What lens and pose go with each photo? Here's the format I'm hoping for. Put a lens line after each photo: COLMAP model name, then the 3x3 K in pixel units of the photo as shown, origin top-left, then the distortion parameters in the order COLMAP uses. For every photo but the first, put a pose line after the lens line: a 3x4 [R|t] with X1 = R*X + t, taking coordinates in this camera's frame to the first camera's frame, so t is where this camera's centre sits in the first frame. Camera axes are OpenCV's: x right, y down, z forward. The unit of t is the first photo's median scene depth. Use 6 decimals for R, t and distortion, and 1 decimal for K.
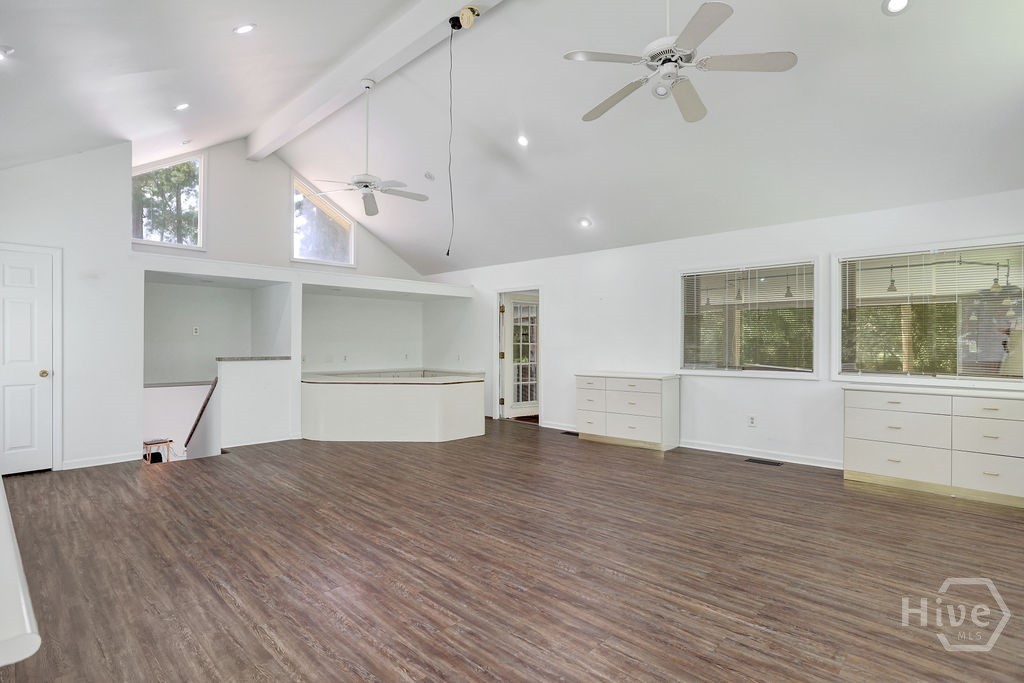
lens RADIAL K [[514.7, 0, 512.0], [0, 514.7, 341.5], [0, 0, 1]] dist [-0.059270, 0.030353]
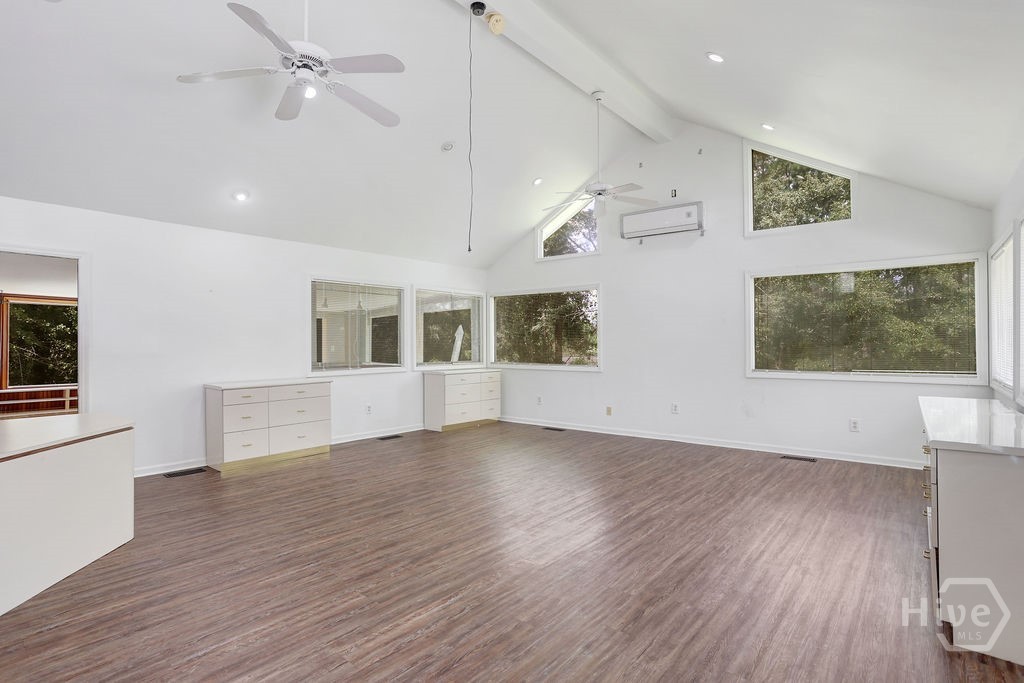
lens RADIAL K [[514.7, 0, 512.0], [0, 514.7, 341.5], [0, 0, 1]] dist [-0.059270, 0.030353]
pose [[-0.084762, 0.004871, 0.996389, -1.033025], [0.002700, 0.999986, -0.004659, -0.000150], [-0.996398, 0.002296, -0.084774, 1.003578]]
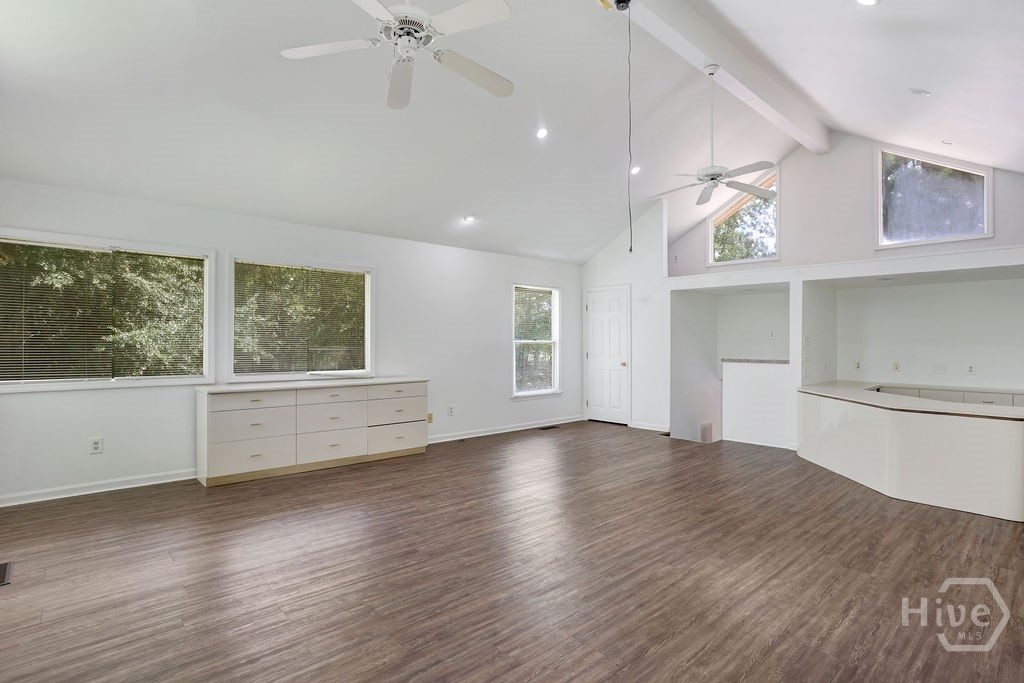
lens RADIAL K [[514.7, 0, 512.0], [0, 514.7, 341.5], [0, 0, 1]] dist [-0.059270, 0.030353]
pose [[-0.066658, -0.007127, -0.997750, 0.813653], [-0.004363, 0.999967, -0.006851, 0.004738], [0.997766, 0.003896, -0.066687, 0.849482]]
